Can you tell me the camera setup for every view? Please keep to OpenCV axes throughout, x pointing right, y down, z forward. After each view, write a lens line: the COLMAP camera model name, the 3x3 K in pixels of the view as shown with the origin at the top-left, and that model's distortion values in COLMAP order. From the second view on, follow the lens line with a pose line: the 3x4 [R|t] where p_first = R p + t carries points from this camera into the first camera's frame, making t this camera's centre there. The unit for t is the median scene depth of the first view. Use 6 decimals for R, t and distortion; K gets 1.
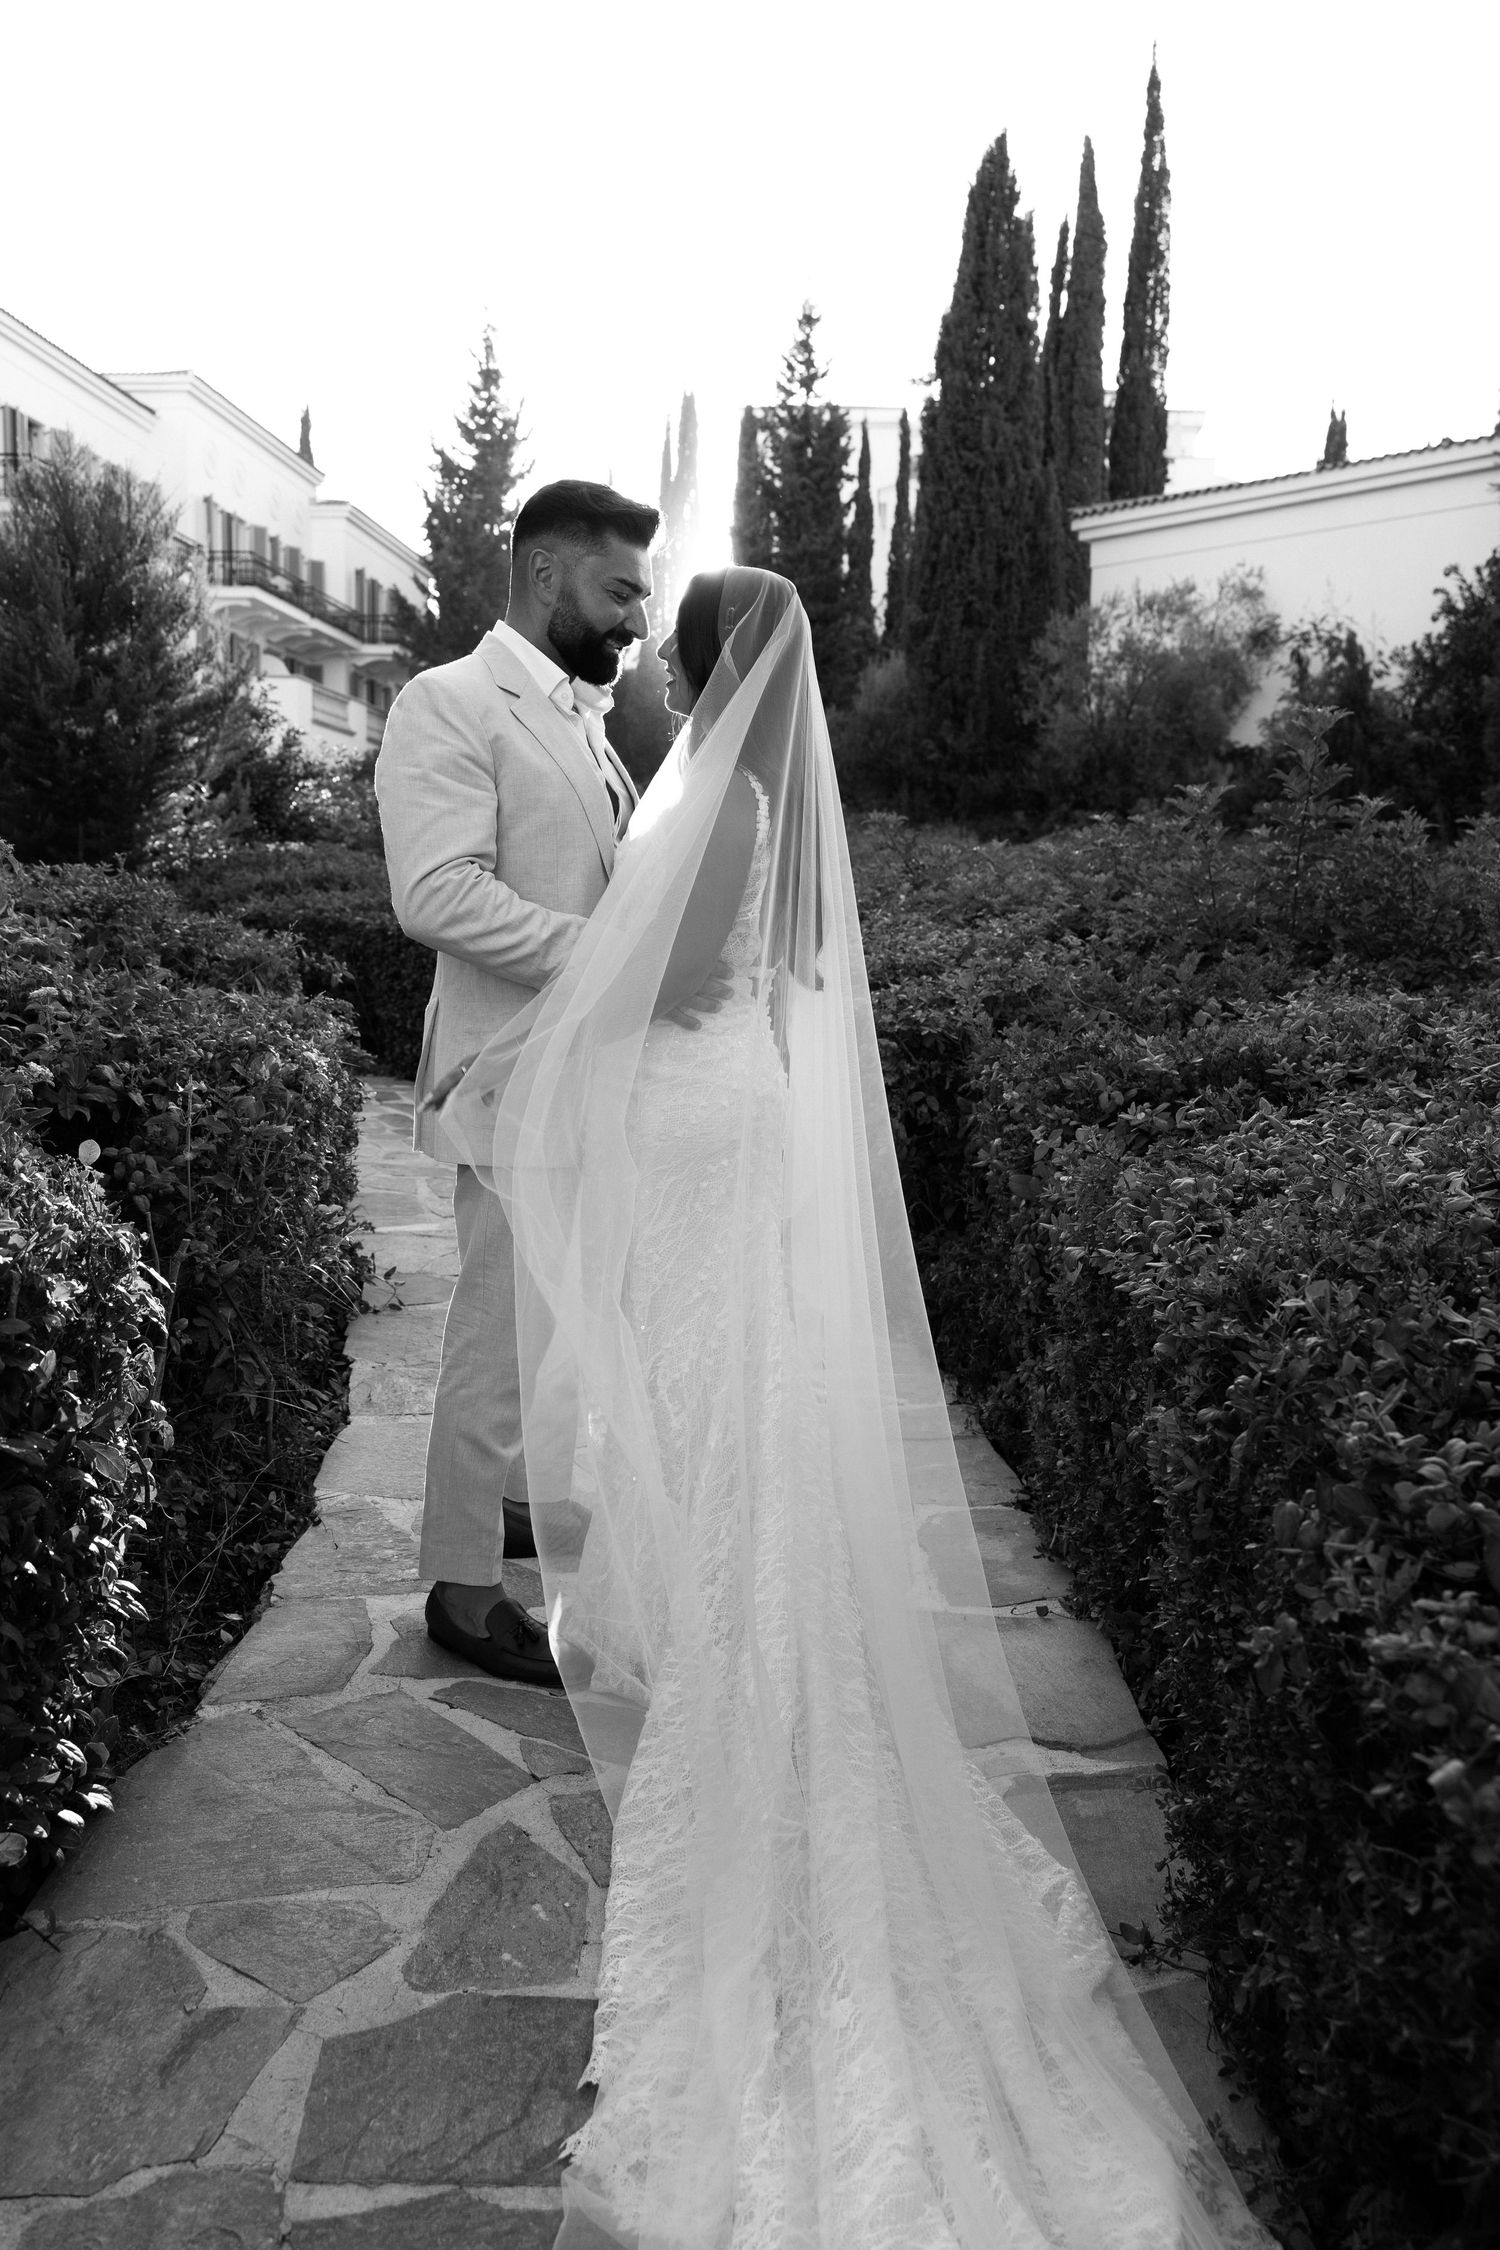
lens RADIAL K [[1747.5, 0, 746.7], [0, 1747.5, 1130.0], [0, 0, 1]] dist [0.002751, 0.004233]
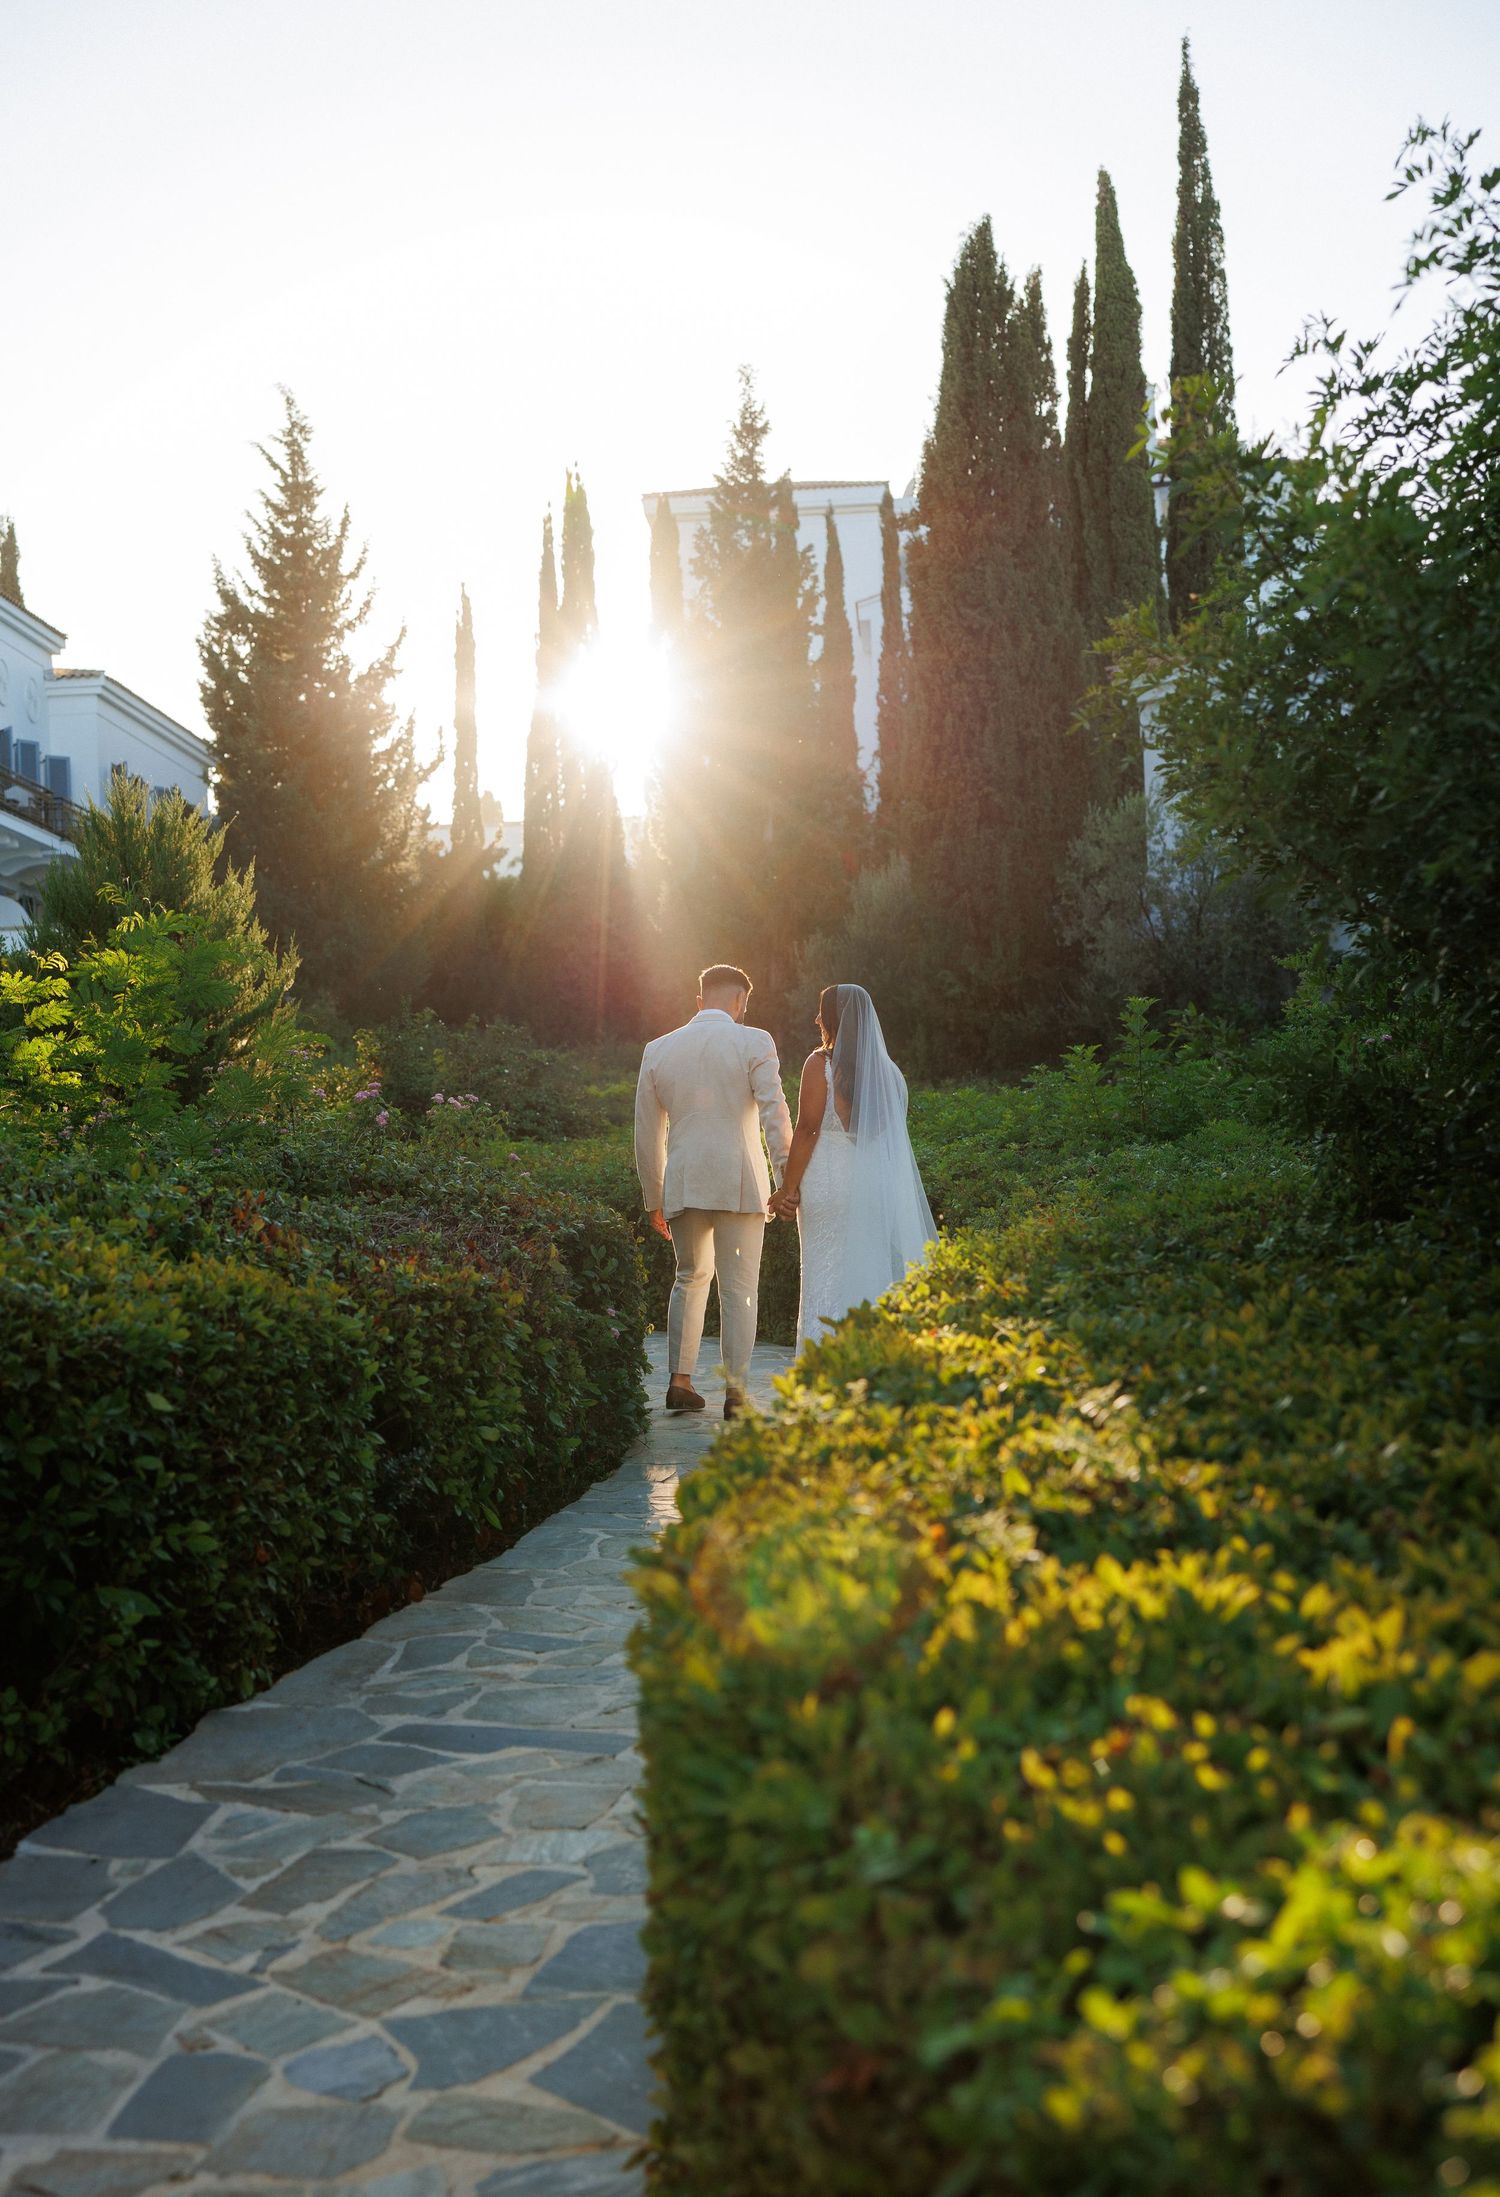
lens RADIAL K [[2786.9, 0, 742.7], [0, 2786.9, 1109.2], [0, 0, 1]] dist [0.021100, 0.000000]
pose [[0.998051, -0.059019, 0.020279, -0.013938], [0.061572, 0.984226, -0.165853, 0.034363], [-0.010171, 0.166778, 0.985942, -0.194905]]
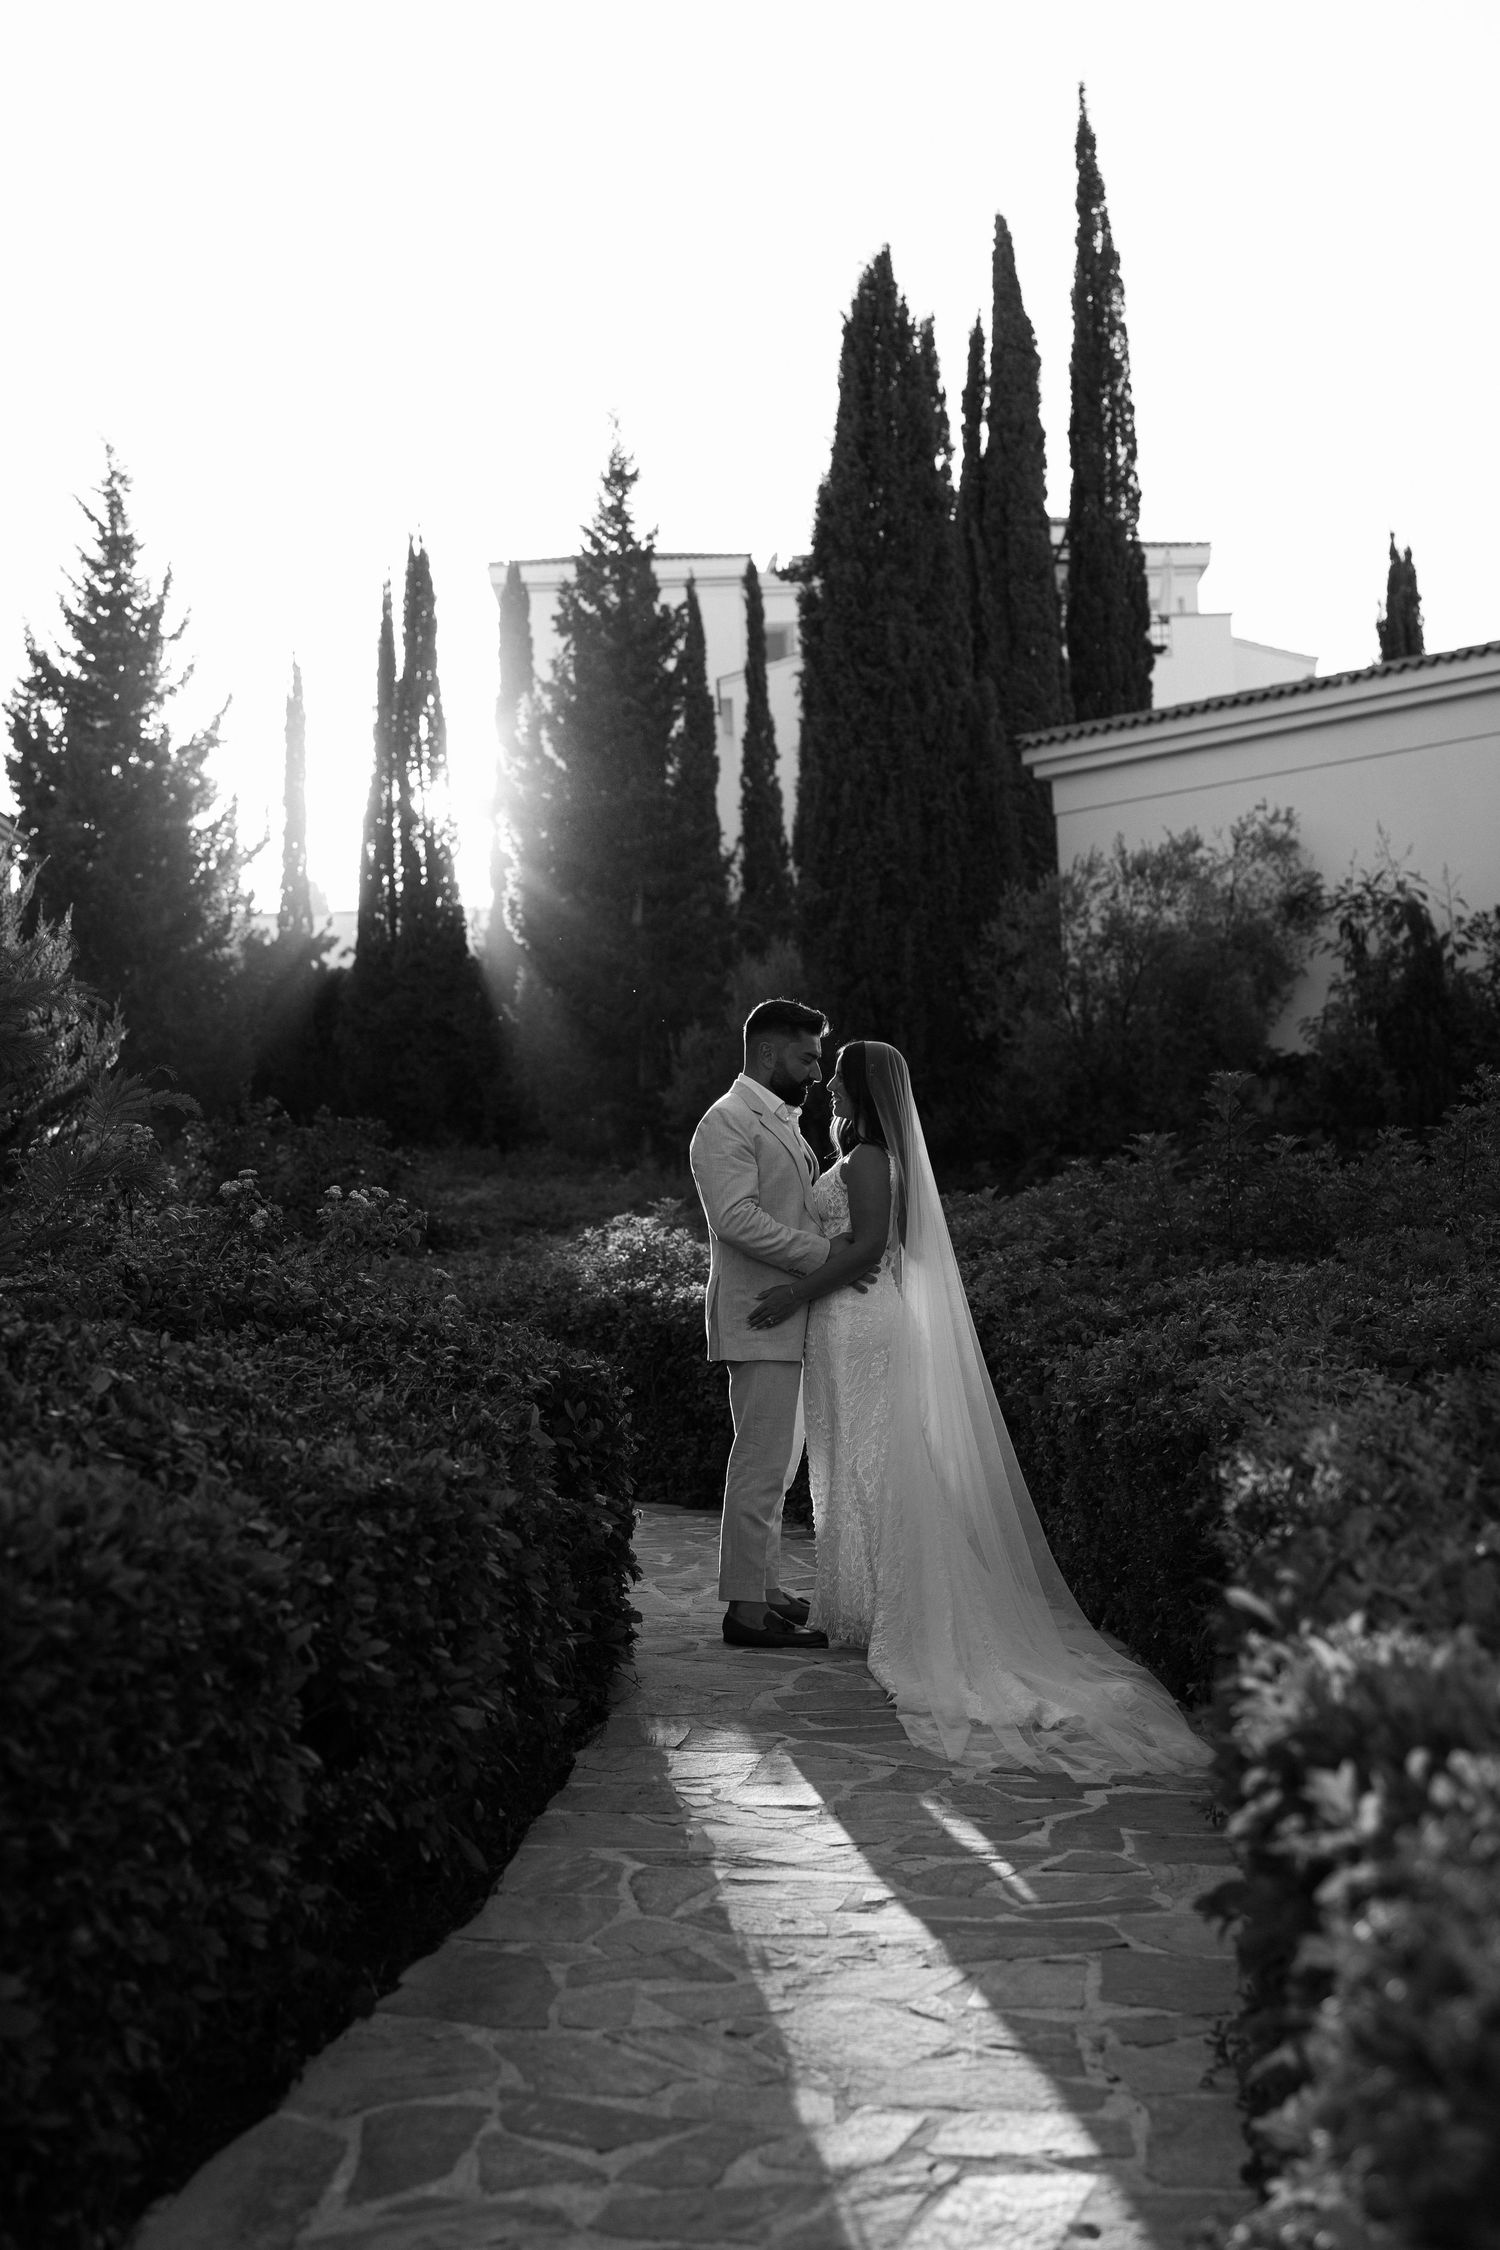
lens RADIAL K [[2971.7, 0, 758.4], [0, 2971.7, 1115.9], [0, 0, 1]] dist [-0.023319, 0.000000]
pose [[0.995495, -0.049568, 0.080821, -0.024630], [0.064735, 0.978177, -0.197433, 0.024801], [-0.069270, 0.201776, 0.976979, -0.136684]]
